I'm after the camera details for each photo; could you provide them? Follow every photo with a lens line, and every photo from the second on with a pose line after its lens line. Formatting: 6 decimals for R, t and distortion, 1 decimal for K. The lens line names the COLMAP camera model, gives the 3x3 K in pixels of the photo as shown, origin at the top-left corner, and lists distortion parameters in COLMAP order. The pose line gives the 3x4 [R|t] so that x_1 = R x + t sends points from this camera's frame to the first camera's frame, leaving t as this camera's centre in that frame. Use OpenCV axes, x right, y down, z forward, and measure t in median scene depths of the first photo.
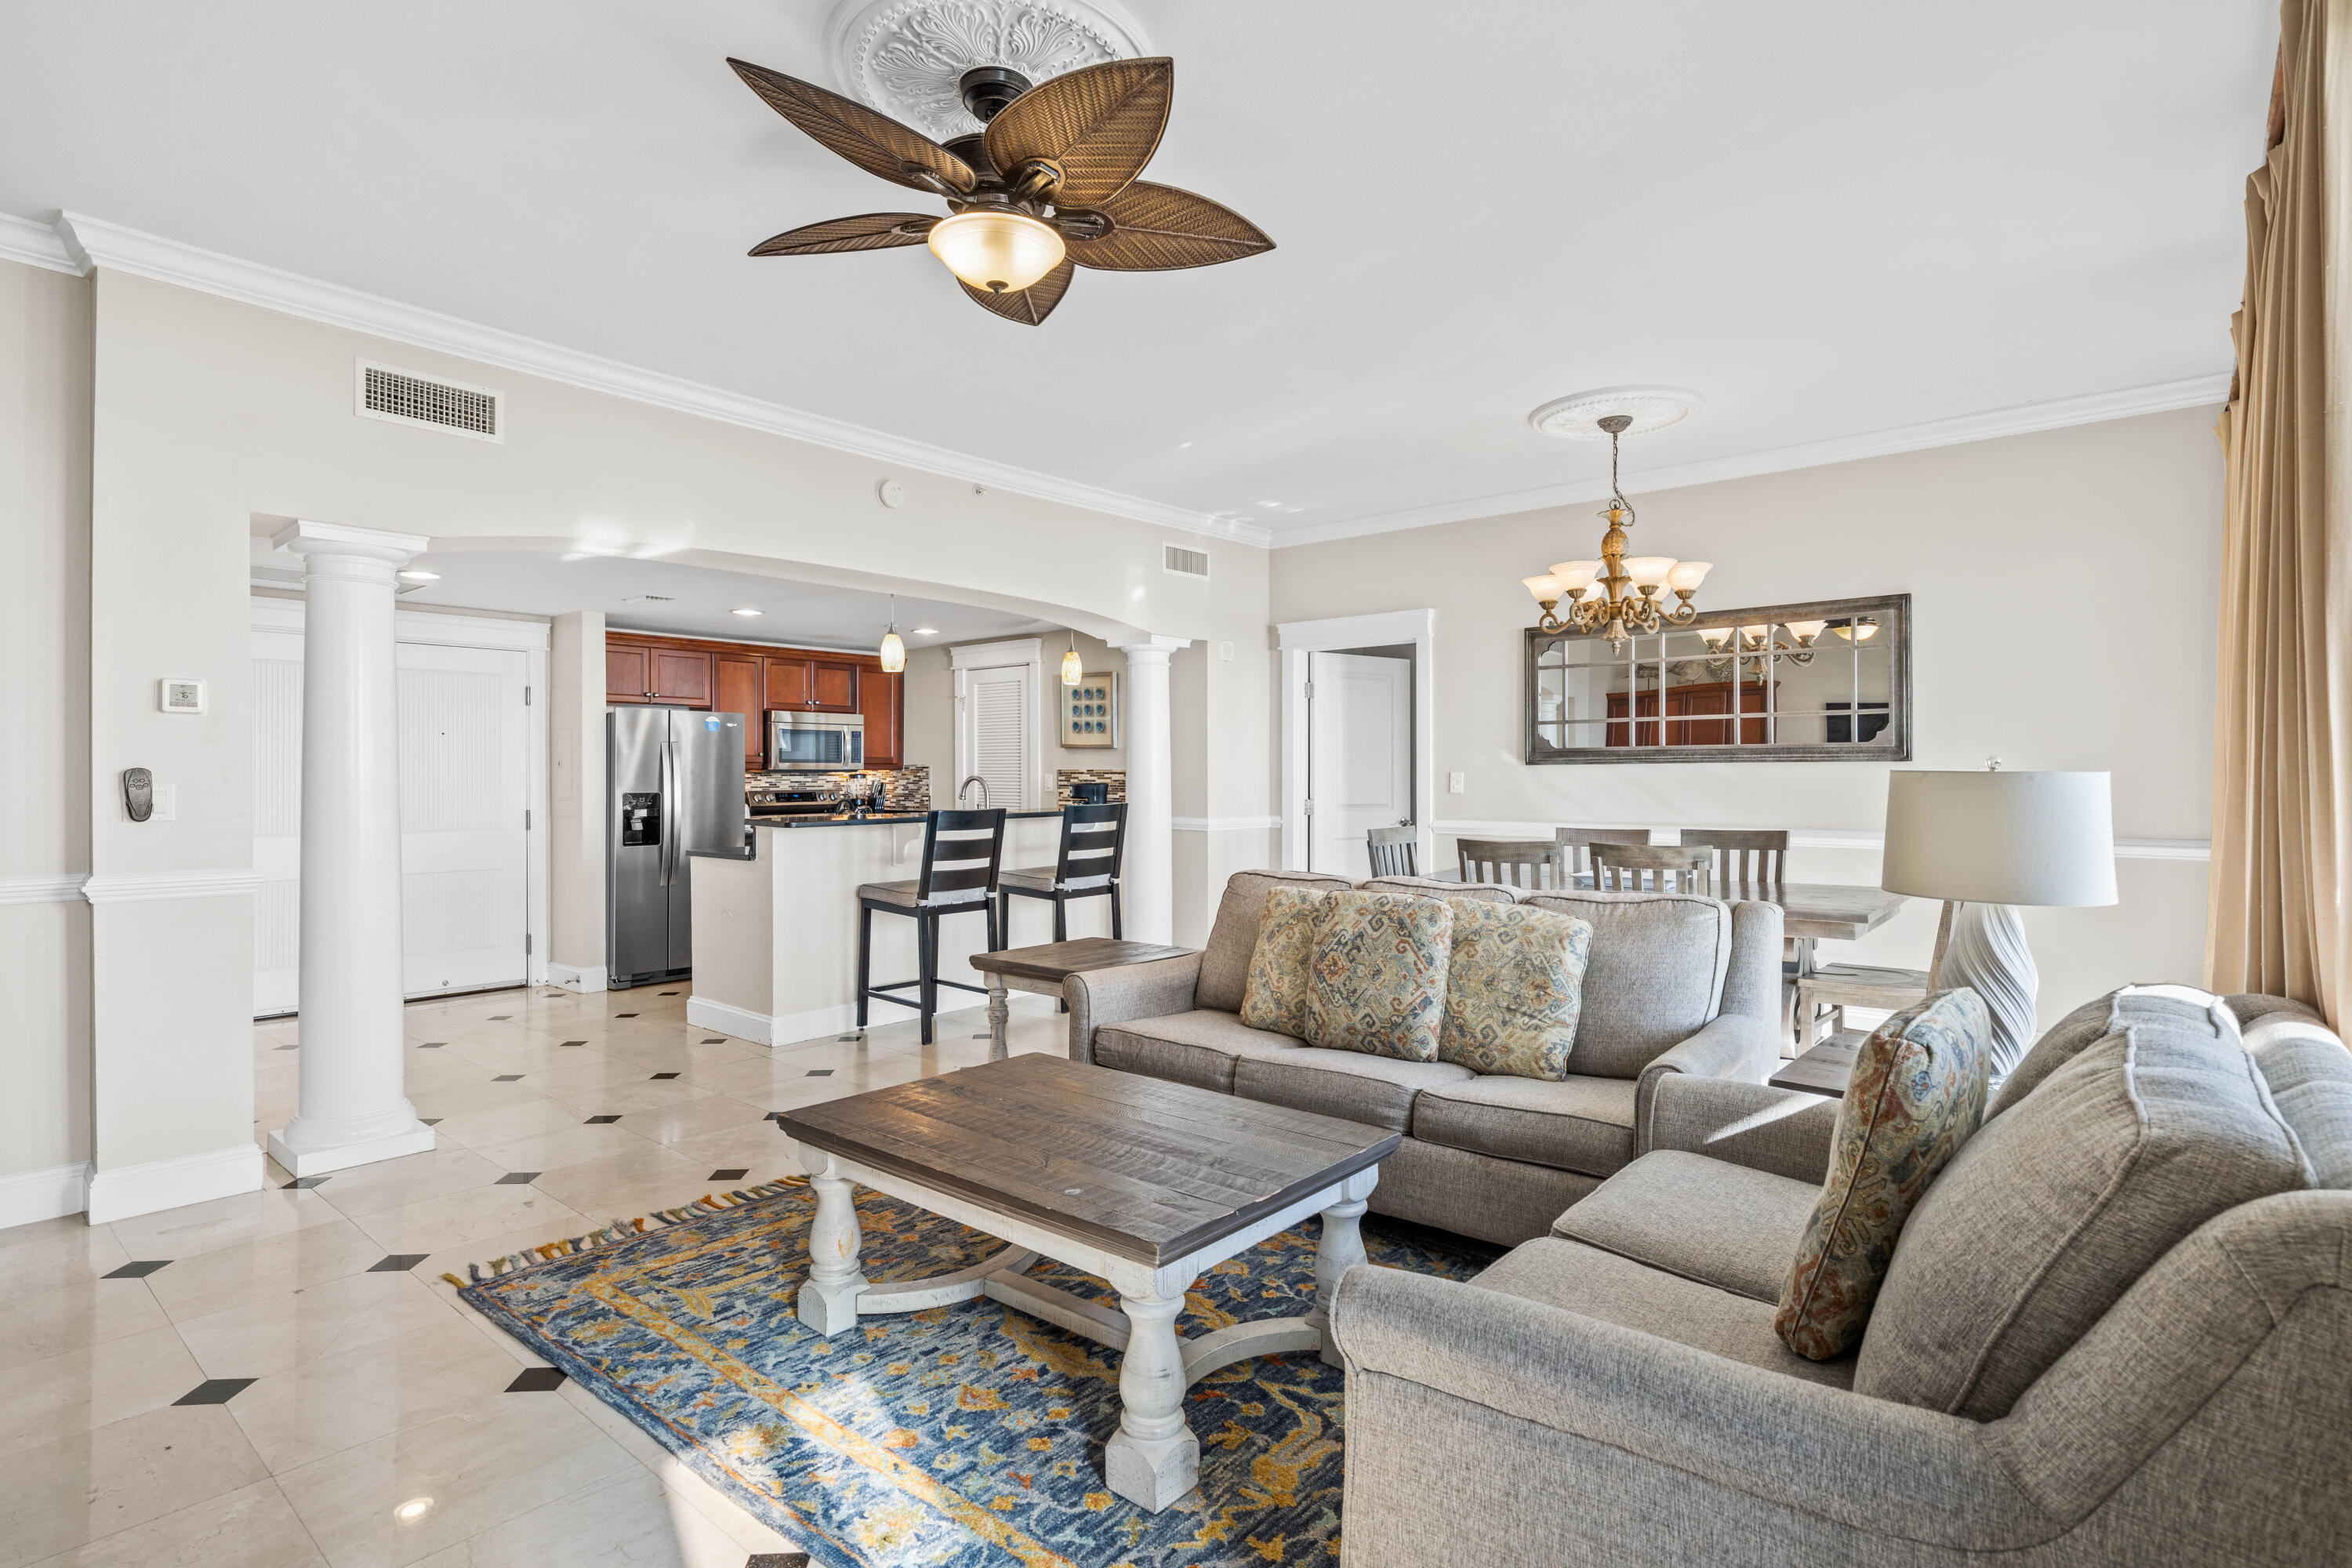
lens RADIAL K [[1167.4, 0, 1175.0], [0, 1167.4, 772.0], [0, 0, 1]] dist [0.003448, 0.000315]
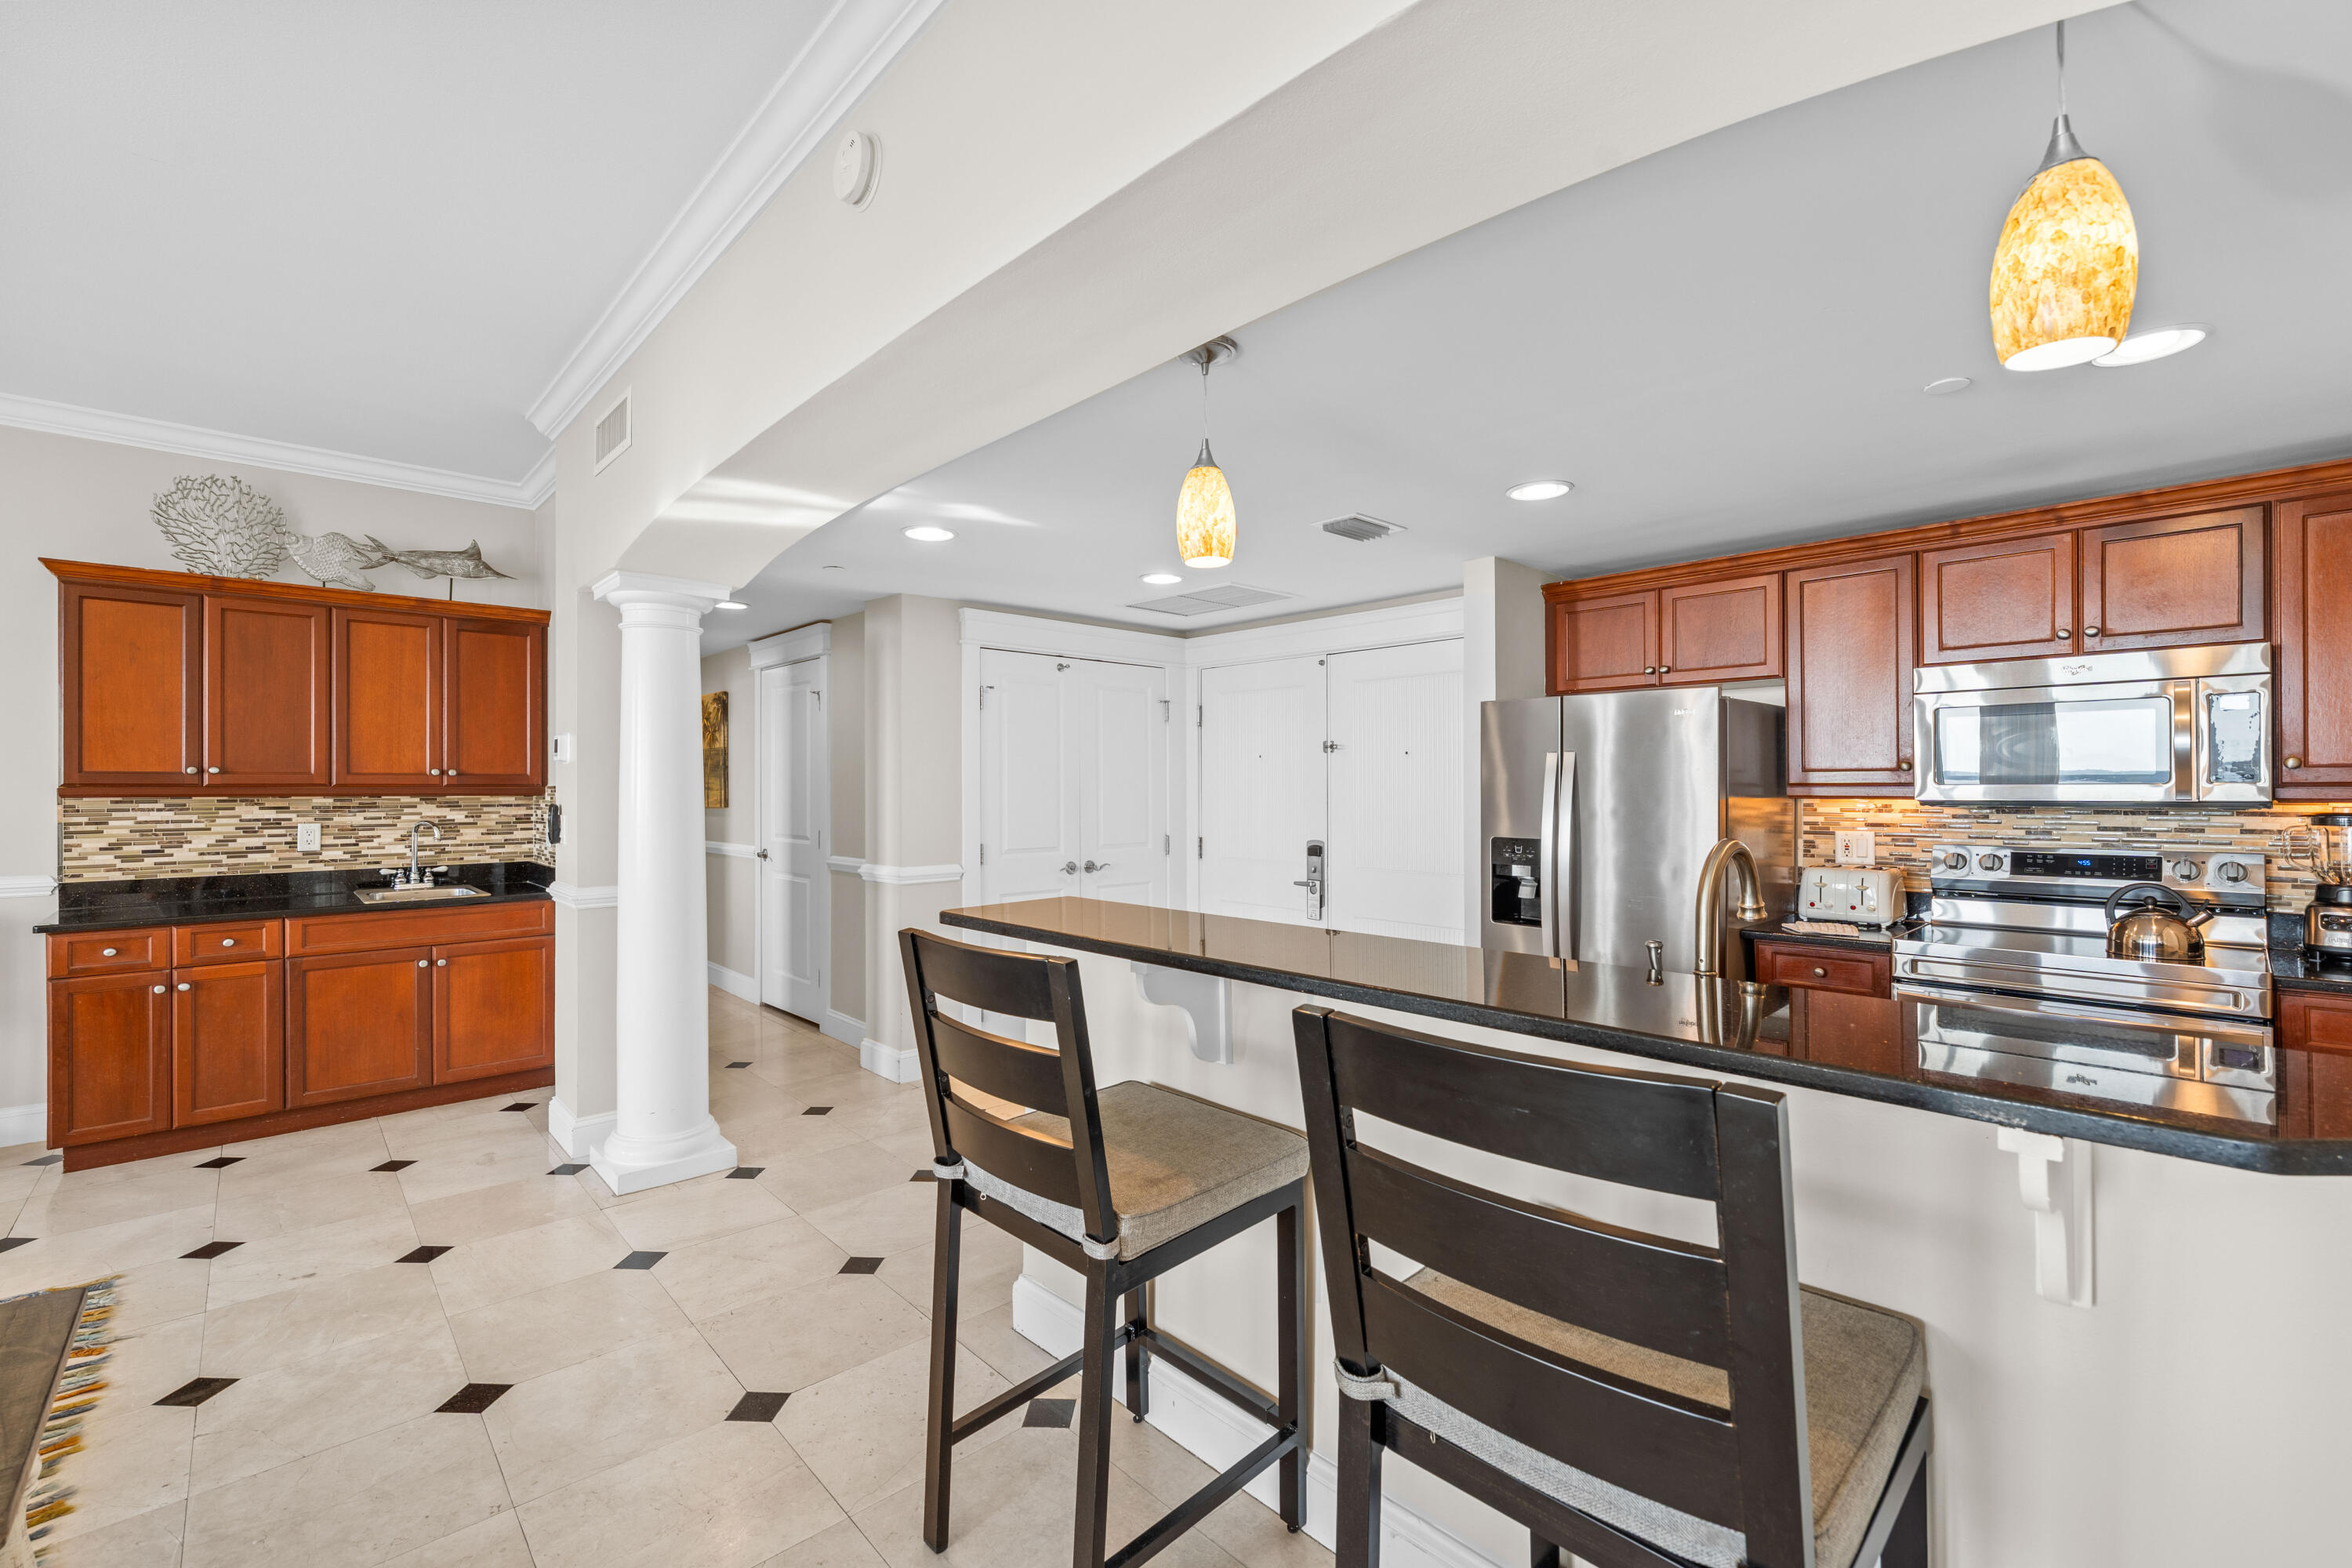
lens RADIAL K [[996.5, 0, 1176.0], [0, 996.5, 784.0], [0, 0, 1]] dist [0.000496, 0.000095]
pose [[-0.117013, -0.001449, -0.993129, 0.088038], [0.004170, 0.999989, -0.001950, -0.011264], [0.993122, -0.004370, -0.117006, 0.994555]]
